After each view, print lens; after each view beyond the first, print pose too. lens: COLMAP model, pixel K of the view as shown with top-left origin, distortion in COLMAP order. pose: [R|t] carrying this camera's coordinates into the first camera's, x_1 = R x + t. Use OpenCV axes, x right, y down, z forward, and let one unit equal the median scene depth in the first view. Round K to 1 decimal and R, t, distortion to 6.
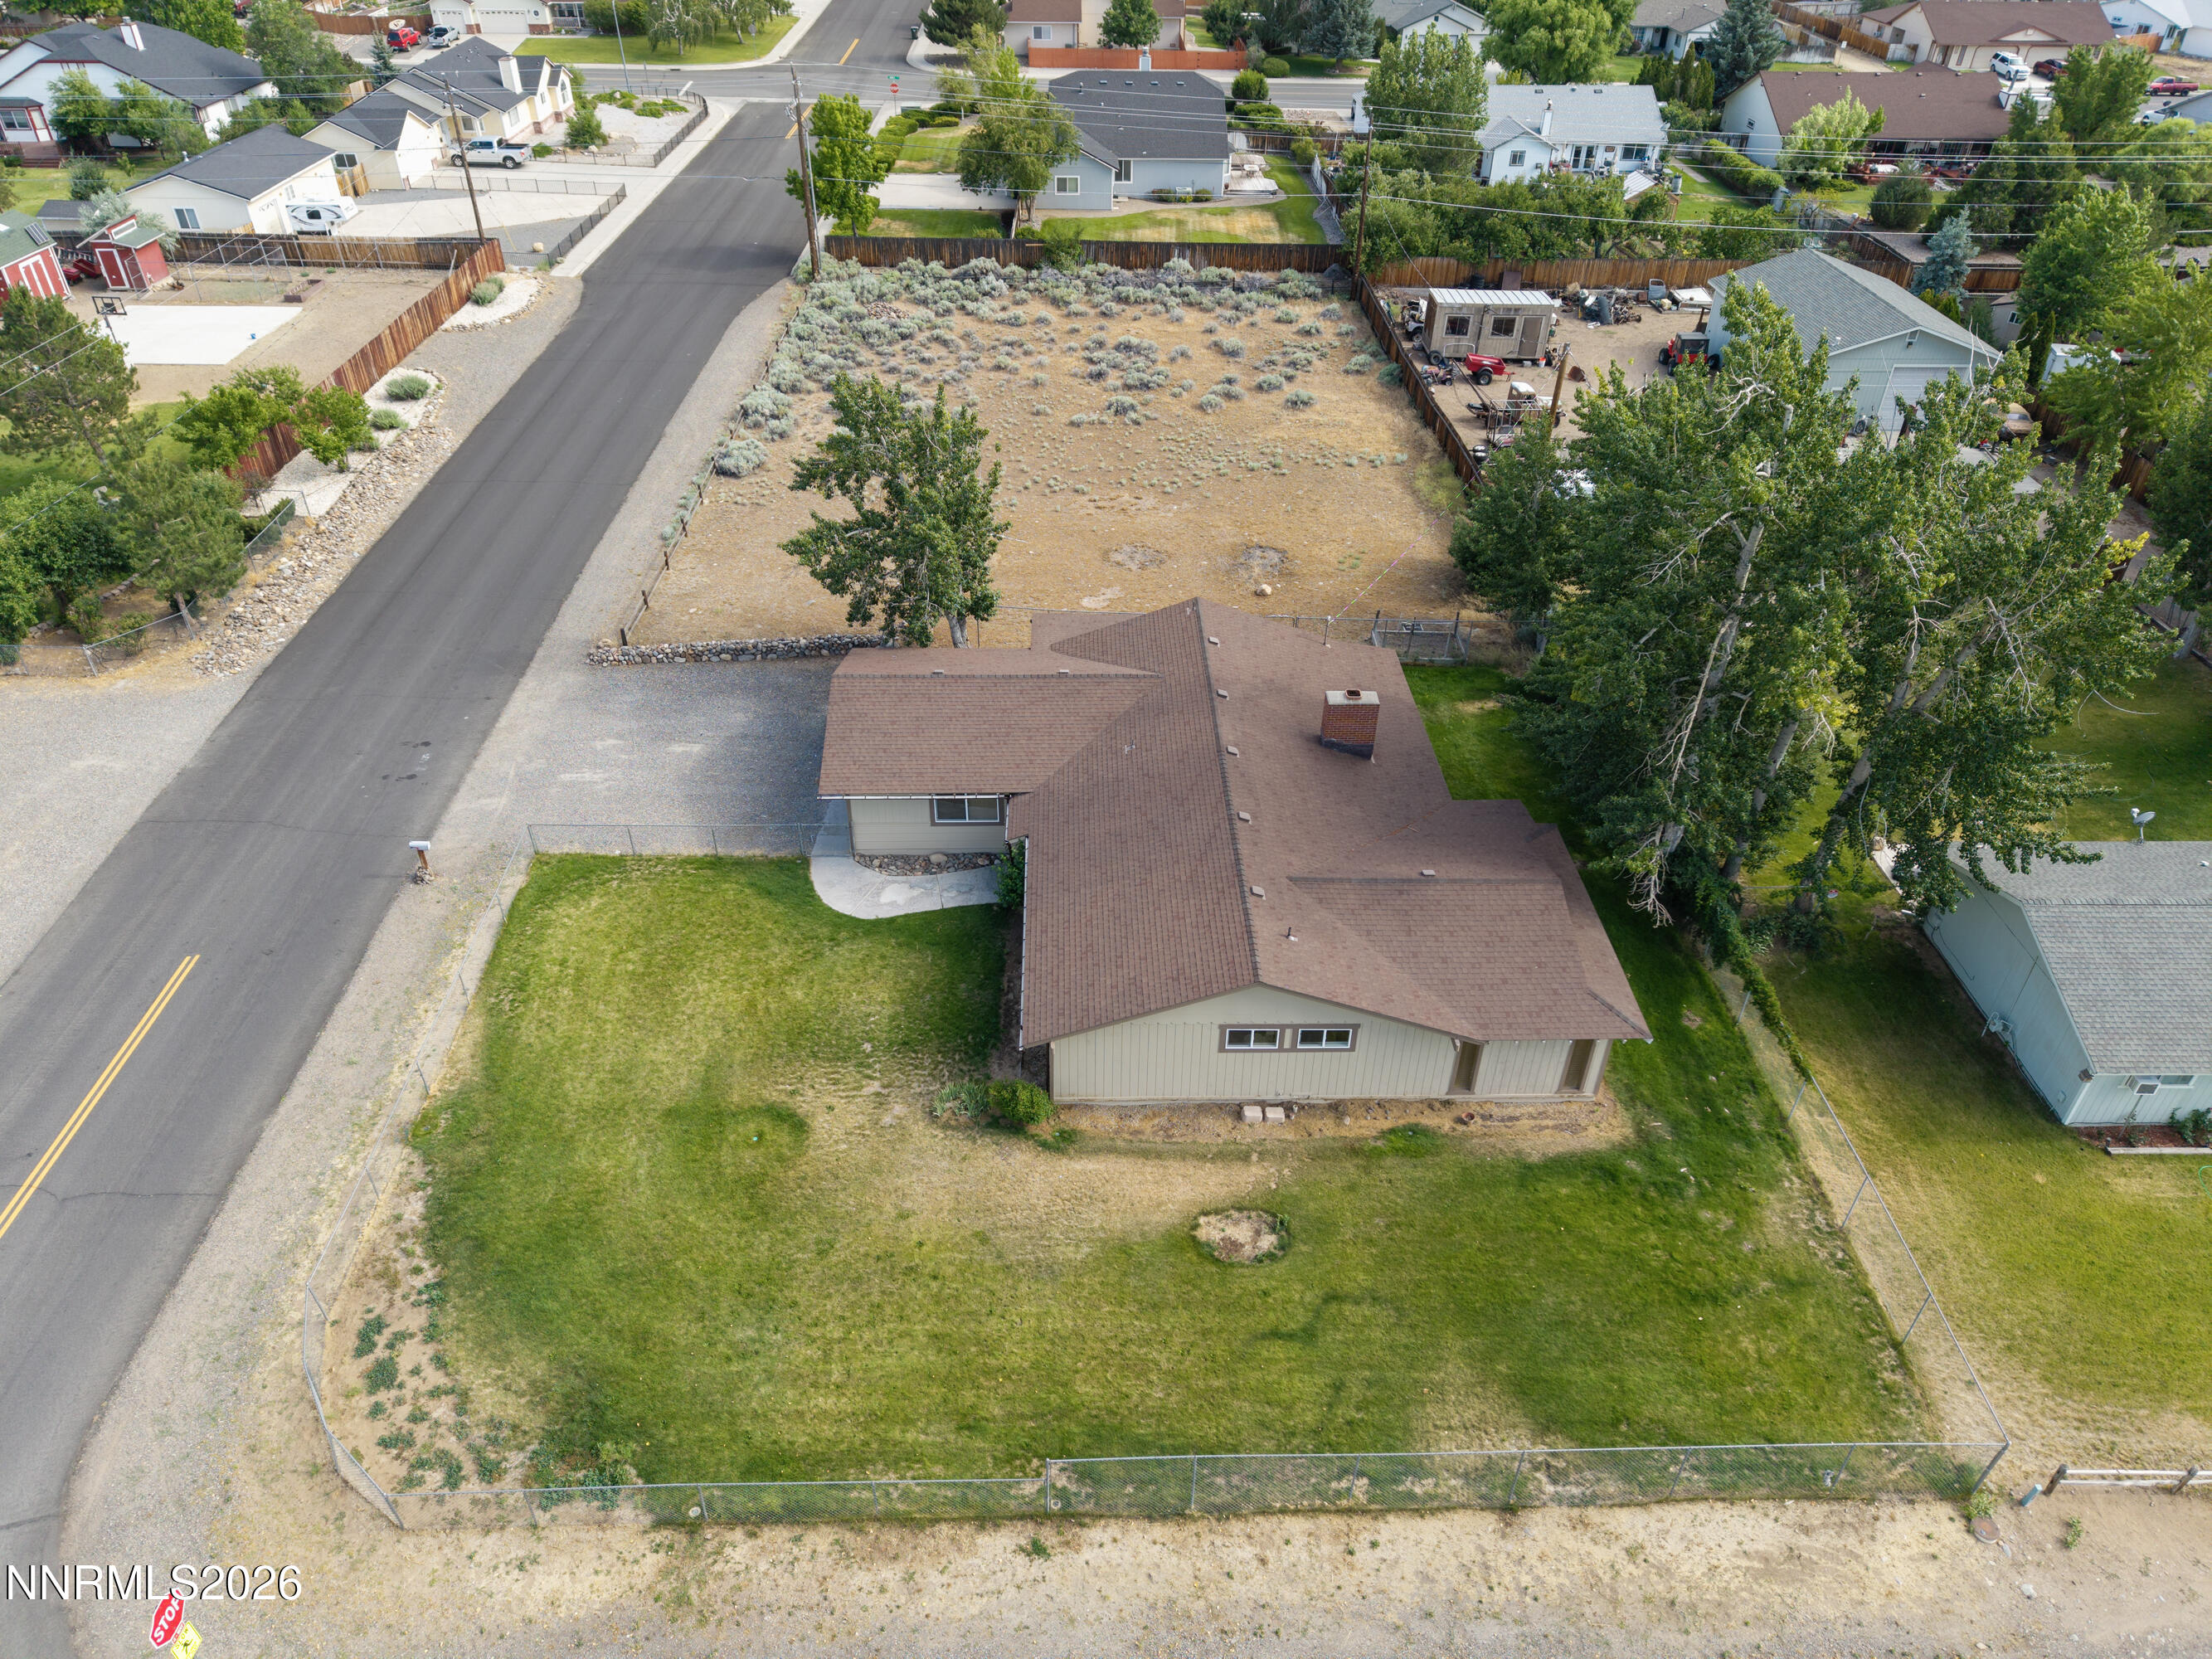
lens RADIAL K [[1477.6, 0, 1110.5], [0, 1477.6, 828.4], [0, 0, 1]] dist [0.028056, -0.026176]
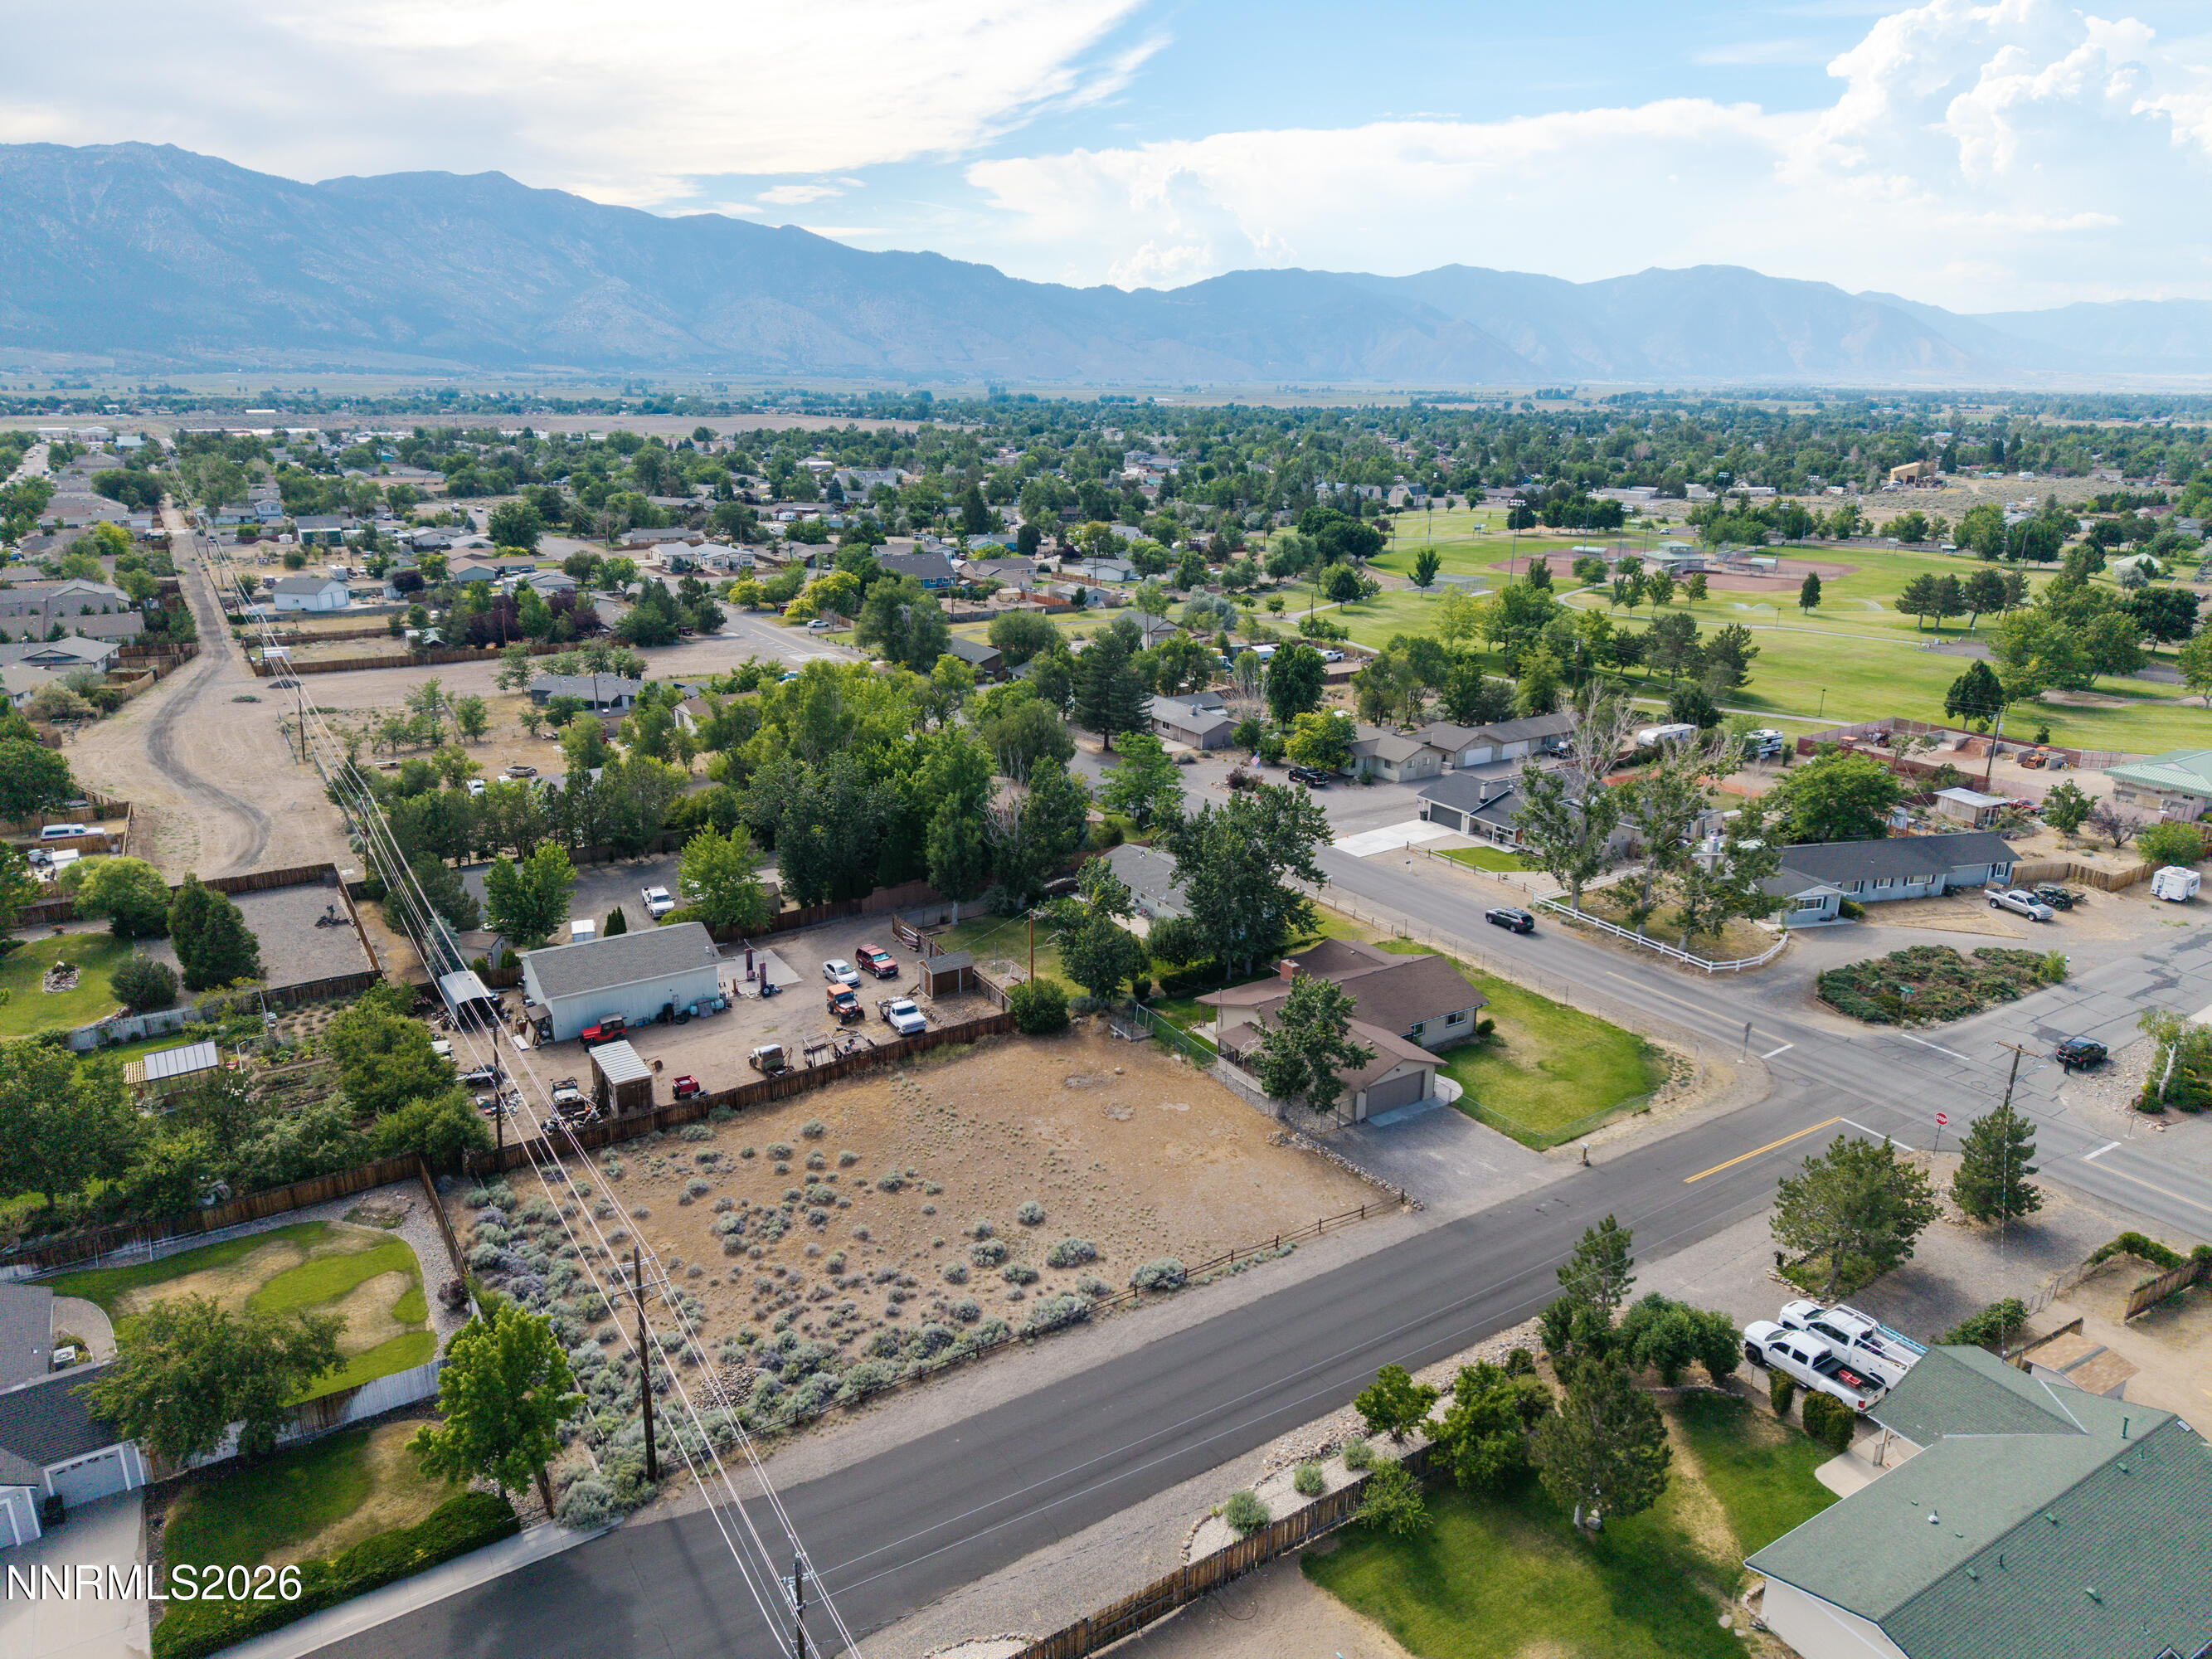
lens RADIAL K [[1477.6, 0, 1110.5], [0, 1477.6, 828.4], [0, 0, 1]] dist [0.028056, -0.026176]
pose [[-0.515879, -0.271089, 0.812637, -1.444544], [0.493517, 0.681332, 0.540581, -1.519520], [-0.700222, 0.679925, -0.217698, 1.345331]]
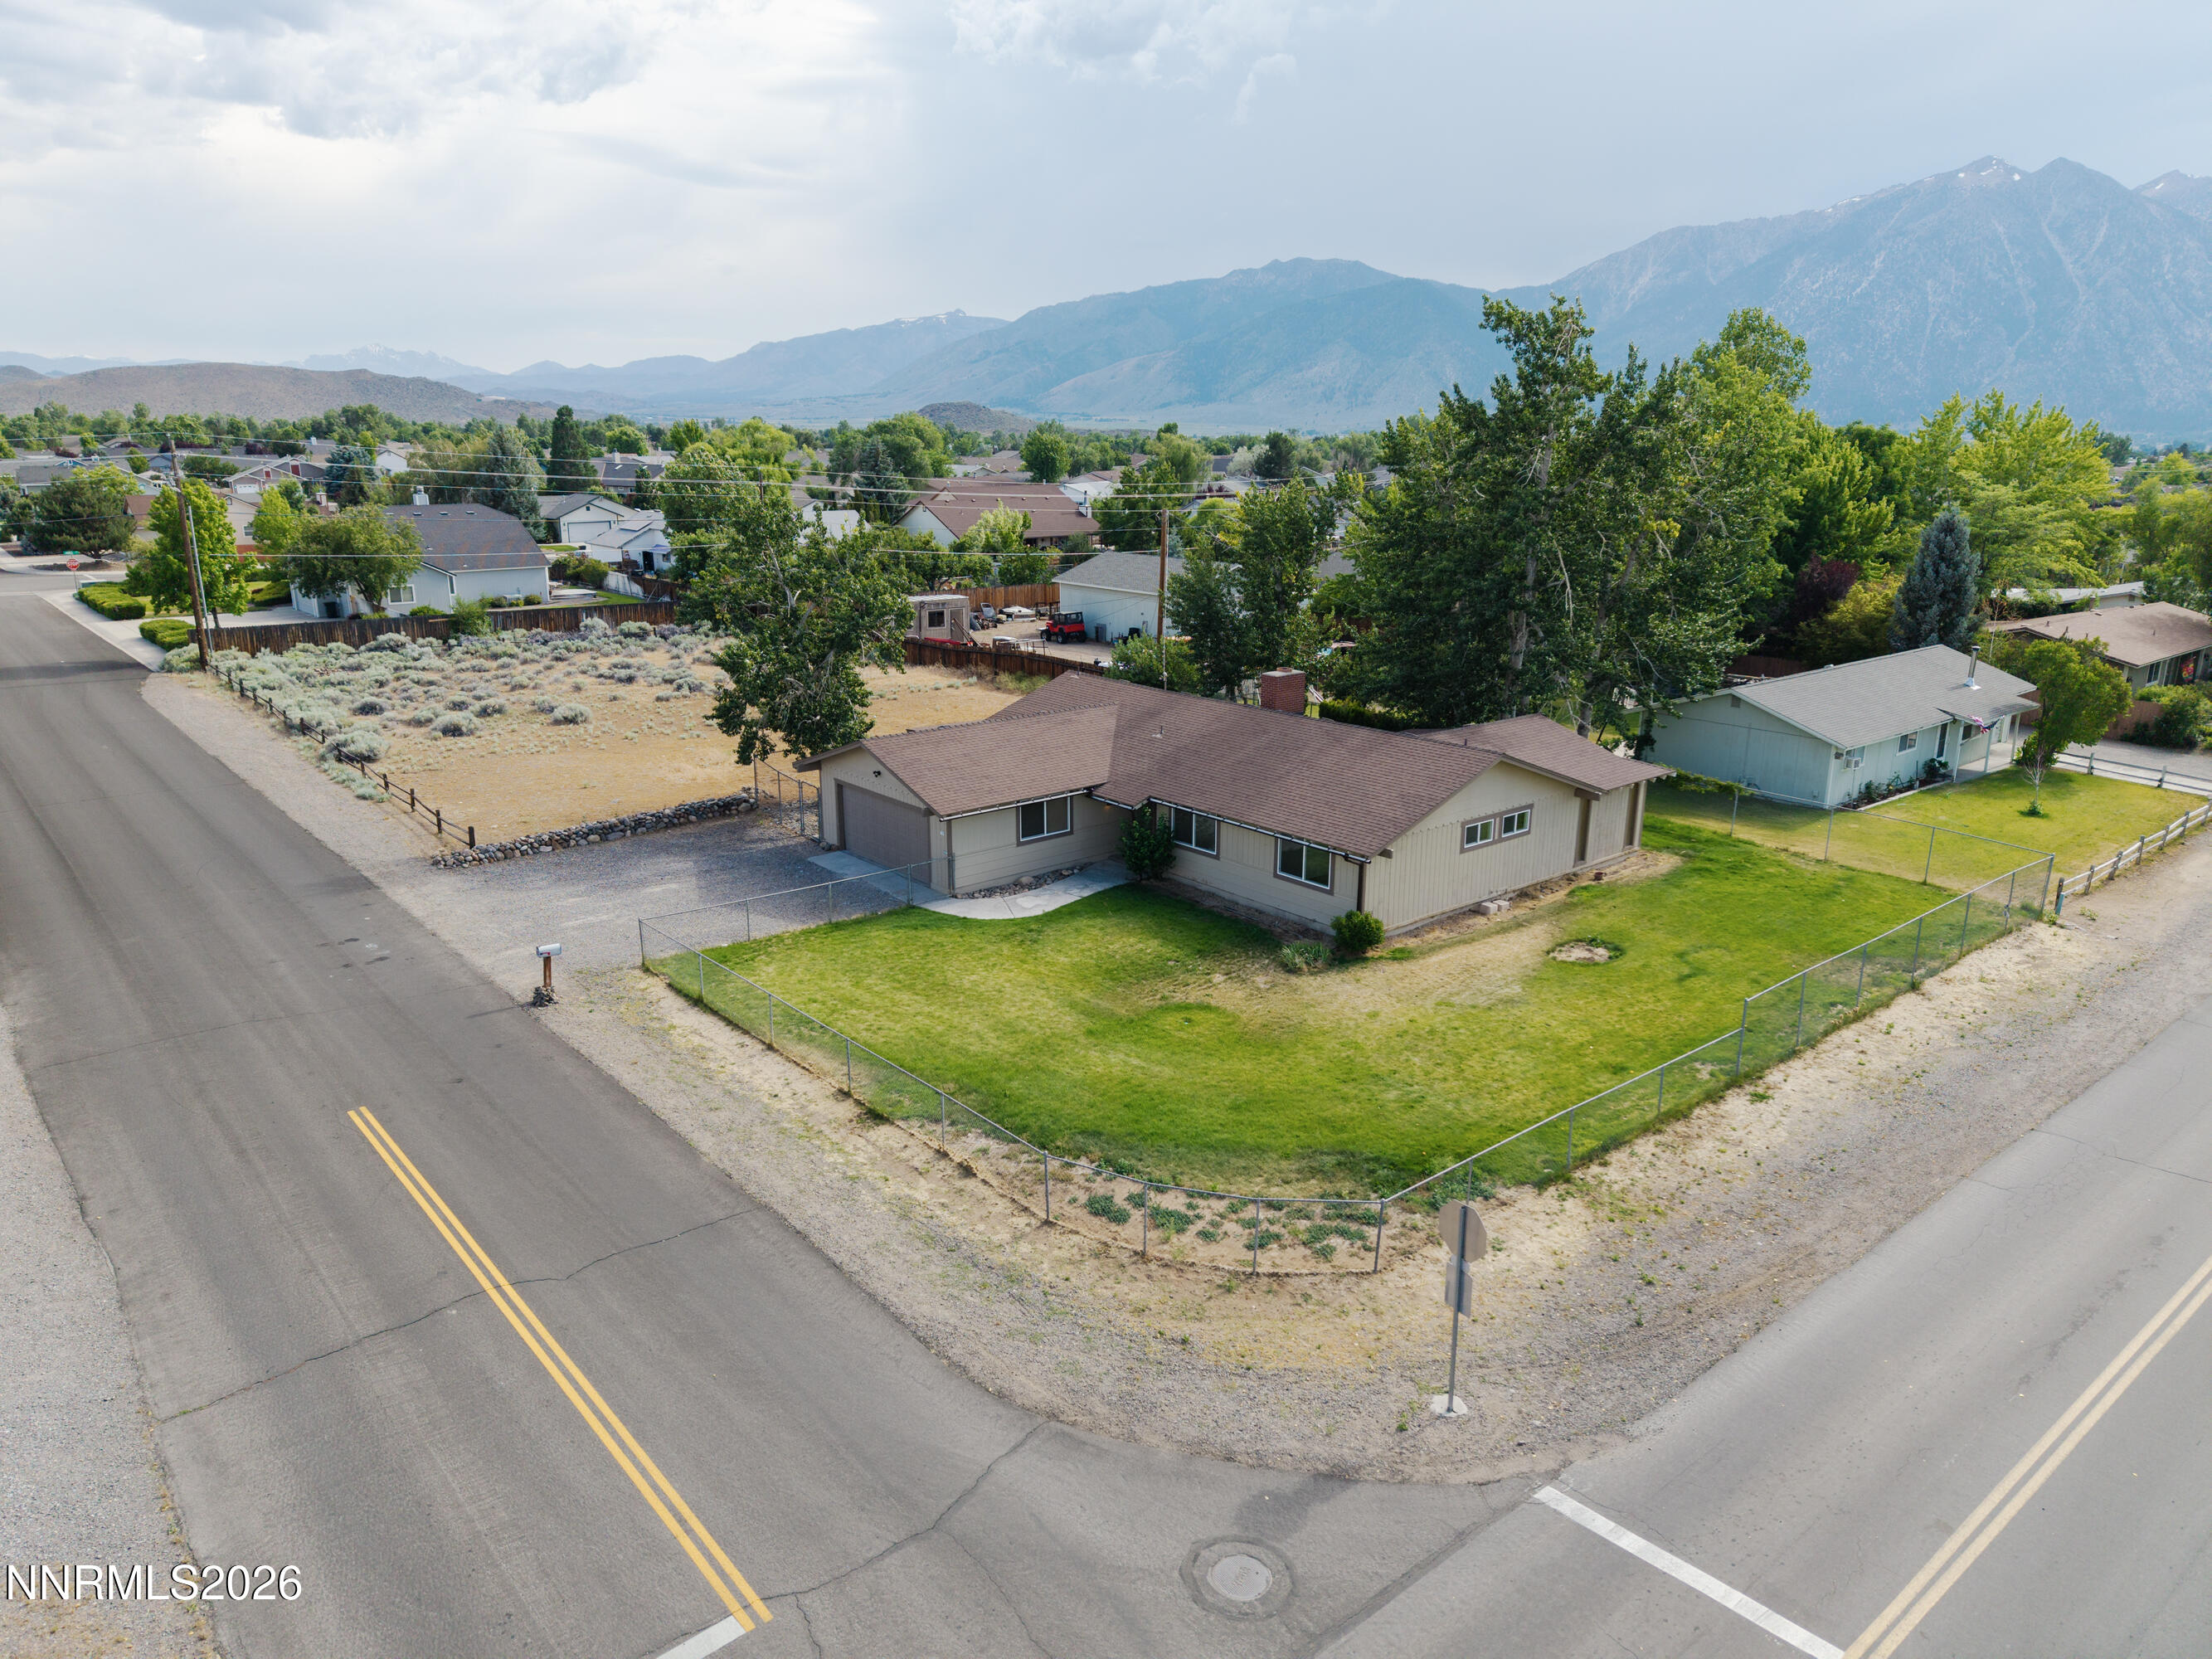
lens RADIAL K [[1477.6, 0, 1110.5], [0, 1477.6, 828.4], [0, 0, 1]] dist [0.028056, -0.026176]
pose [[0.778393, -0.172125, 0.603720, -0.568131], [0.374445, 0.899180, -0.226420, 0.200278], [-0.503881, 0.402303, 0.764367, 0.168859]]
